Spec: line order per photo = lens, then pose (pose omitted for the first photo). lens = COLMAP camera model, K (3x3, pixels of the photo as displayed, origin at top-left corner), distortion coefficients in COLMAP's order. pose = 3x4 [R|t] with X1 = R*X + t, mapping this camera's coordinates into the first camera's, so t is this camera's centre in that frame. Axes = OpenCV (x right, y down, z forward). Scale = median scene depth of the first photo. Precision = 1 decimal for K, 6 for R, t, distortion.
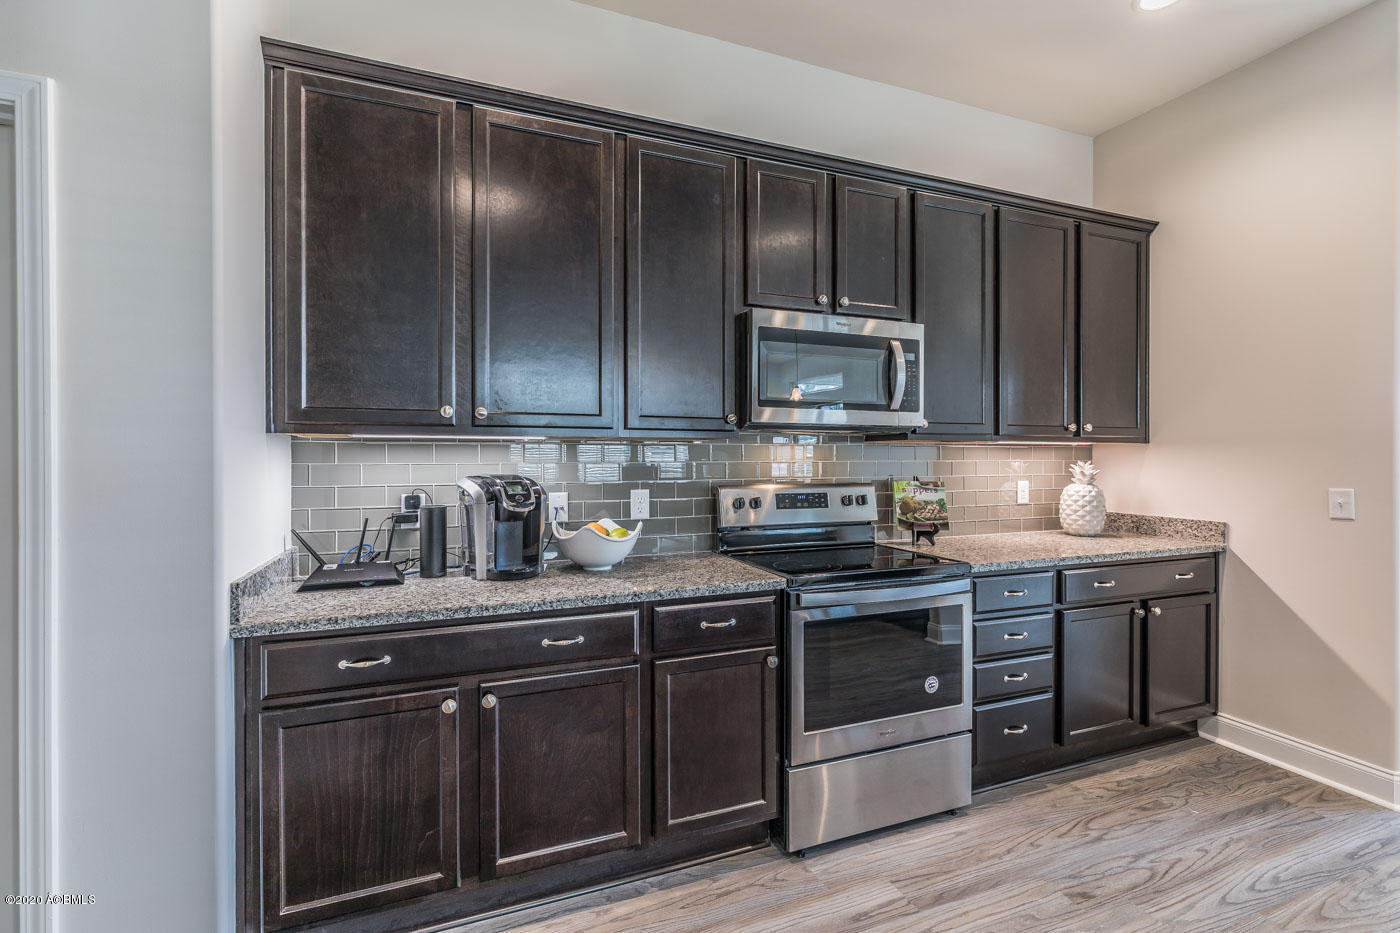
lens RADIAL K [[635.0, 0, 700.0], [0, 635.0, 466.5], [0, 0, 1]] dist [-0.000731, -0.000411]
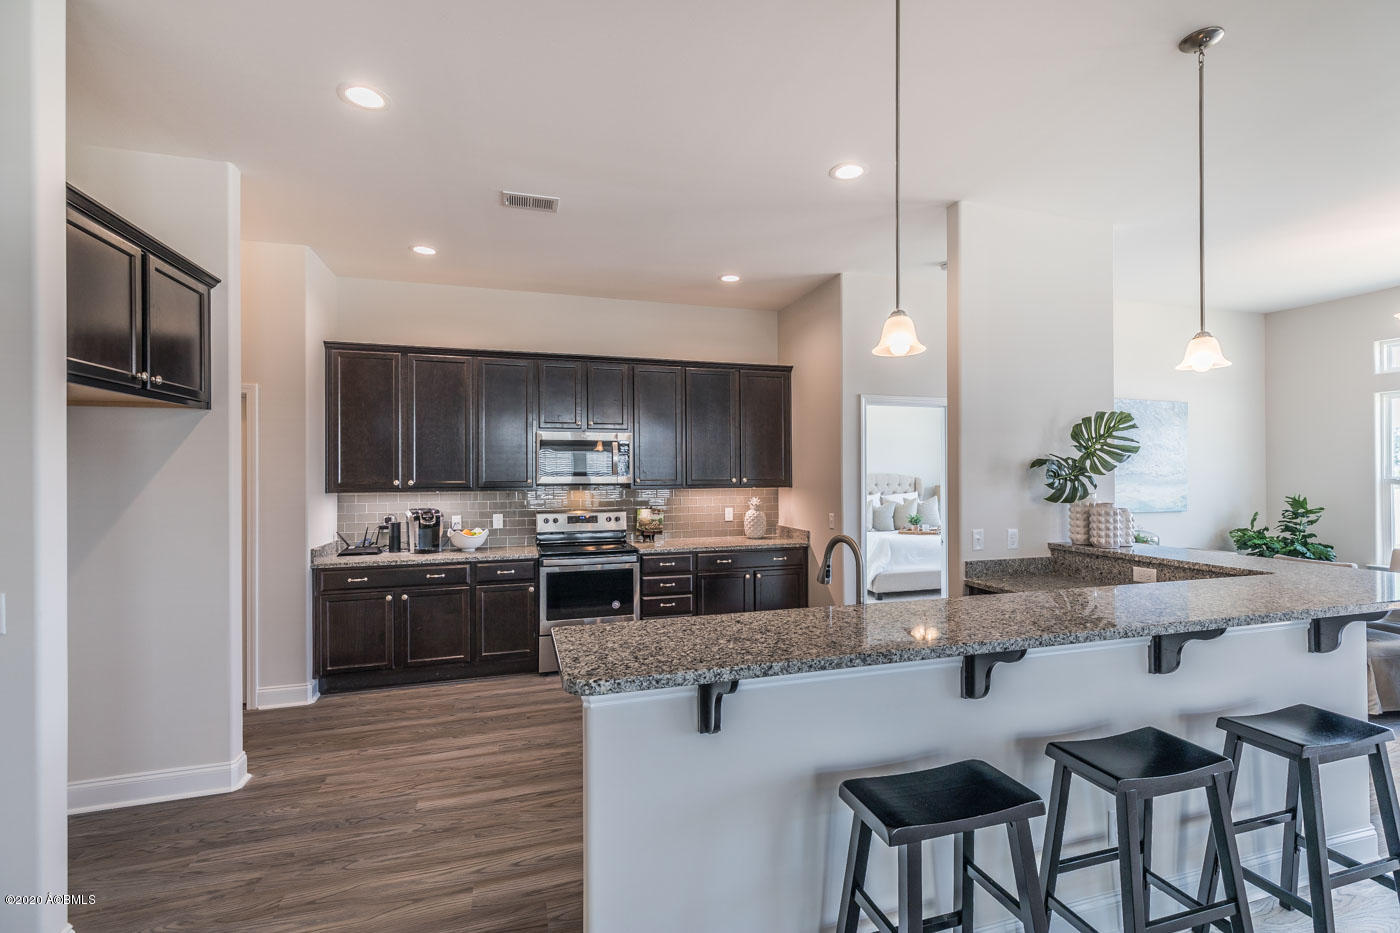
lens RADIAL K [[643.3, 0, 711.1], [0, 643.3, 472.4], [0, 0, 1]] dist [0.001716, 0.000268]
pose [[0.995583, -0.005274, -0.093742, 0.965967], [0.004212, 0.999925, -0.011522, -0.088248], [0.093795, 0.011076, 0.995530, -1.252313]]
